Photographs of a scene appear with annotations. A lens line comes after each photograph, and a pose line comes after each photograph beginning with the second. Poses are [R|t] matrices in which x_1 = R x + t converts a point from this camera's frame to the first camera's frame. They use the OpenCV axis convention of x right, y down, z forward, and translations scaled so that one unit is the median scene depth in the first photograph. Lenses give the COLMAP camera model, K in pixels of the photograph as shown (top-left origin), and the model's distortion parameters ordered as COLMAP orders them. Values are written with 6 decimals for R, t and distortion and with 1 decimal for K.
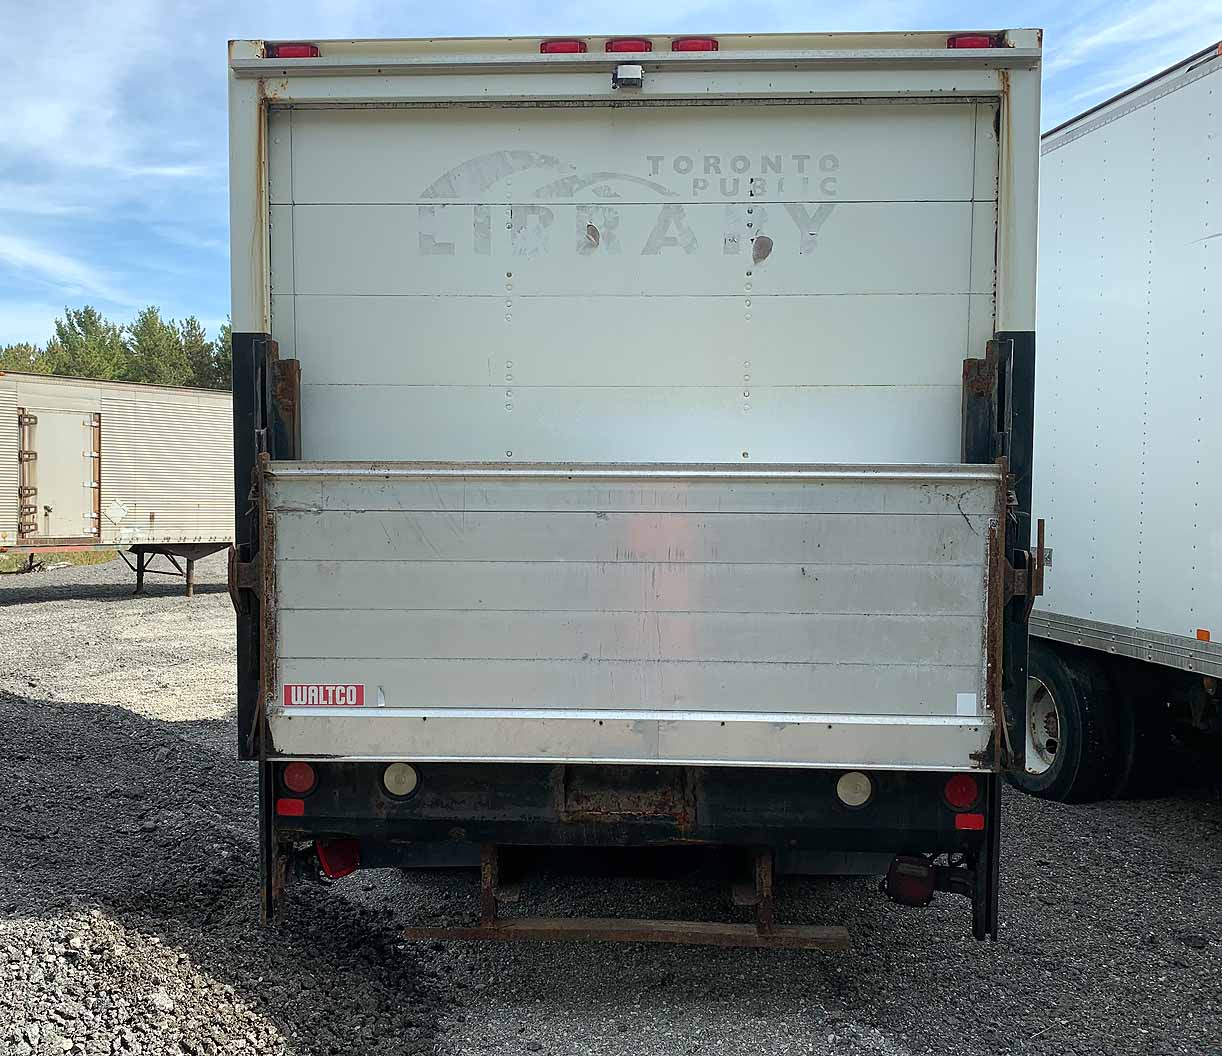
lens RADIAL K [[1148.7, 0, 610.7], [0, 1148.7, 555.1], [0, 0, 1]] dist [0.150648, -0.283434]
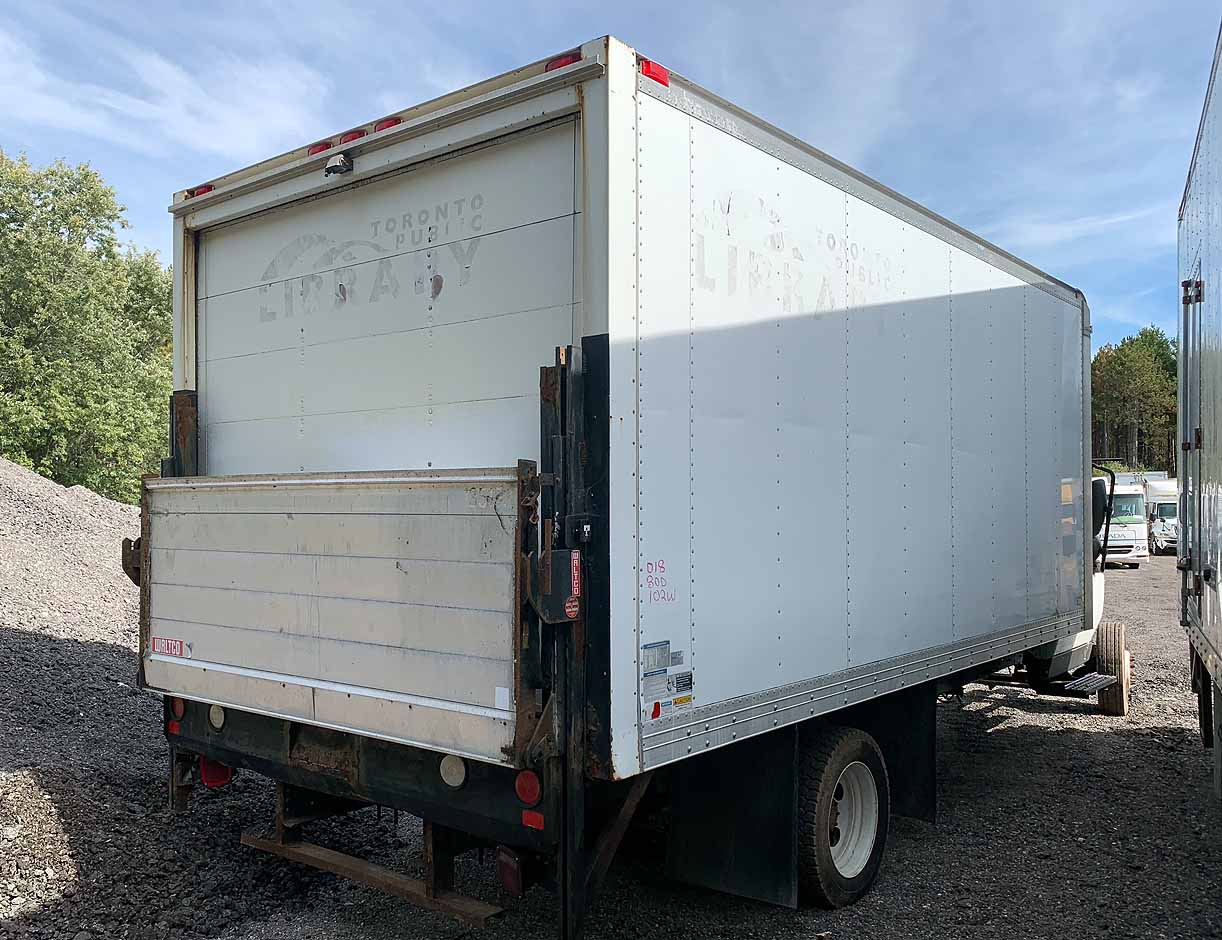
lens RADIAL K [[1053.0, 0, 554.7], [0, 1053.0, 508.8], [0, 0, 1]] dist [0.114205, -0.002336]
pose [[0.782495, -0.004926, -0.622638, 0.886745], [-0.032075, 0.998322, -0.048207, 0.003257], [0.621831, 0.057693, 0.781024, 0.271236]]
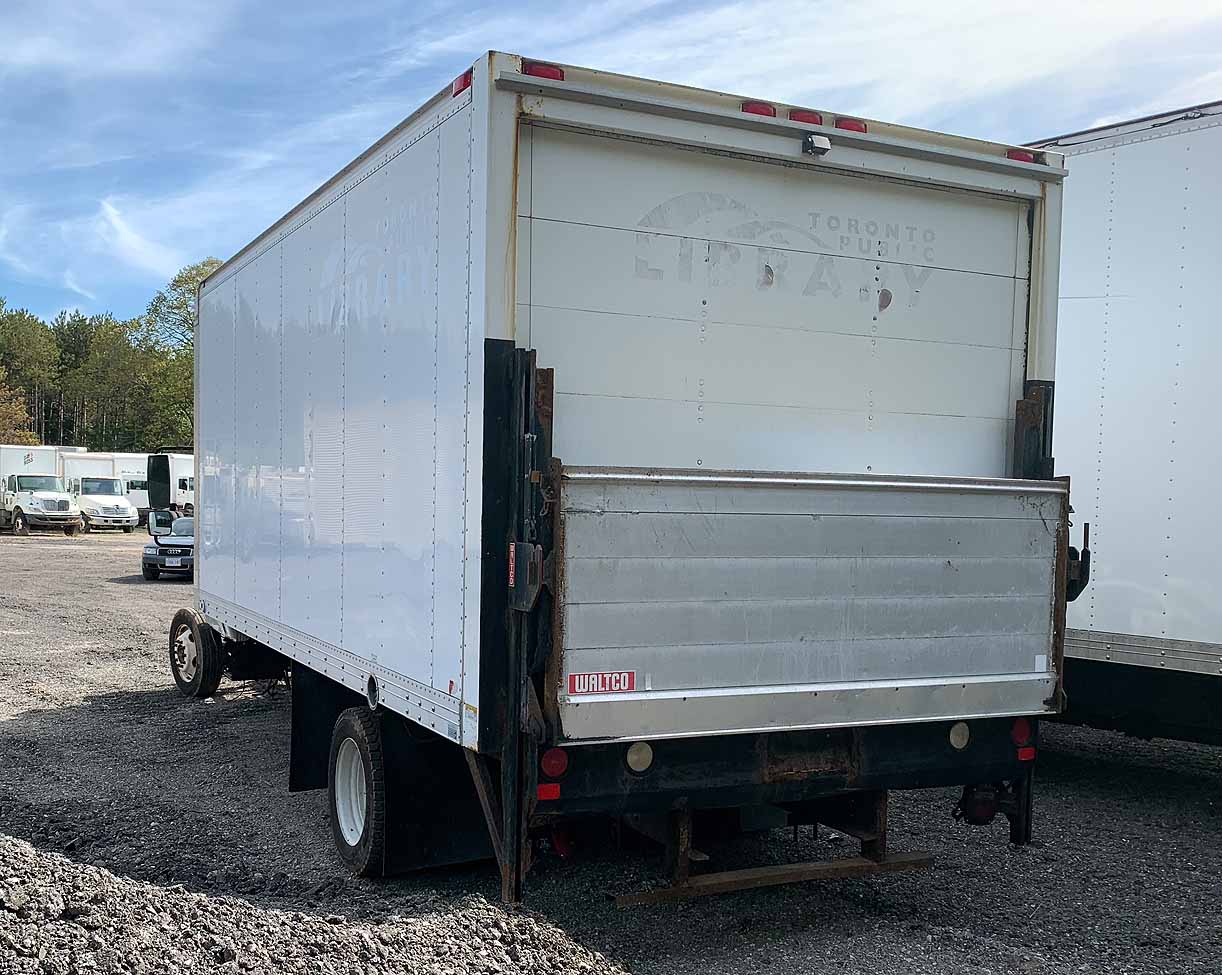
lens RADIAL K [[1226.0, 0, 577.1], [0, 1226.0, 570.3], [0, 0, 1]] dist [0.192385, -0.368529]
pose [[0.882200, -0.011880, 0.470725, -0.783639], [0.009272, 0.999926, 0.007860, 0.006679], [-0.470784, -0.002569, 0.882245, -0.000581]]
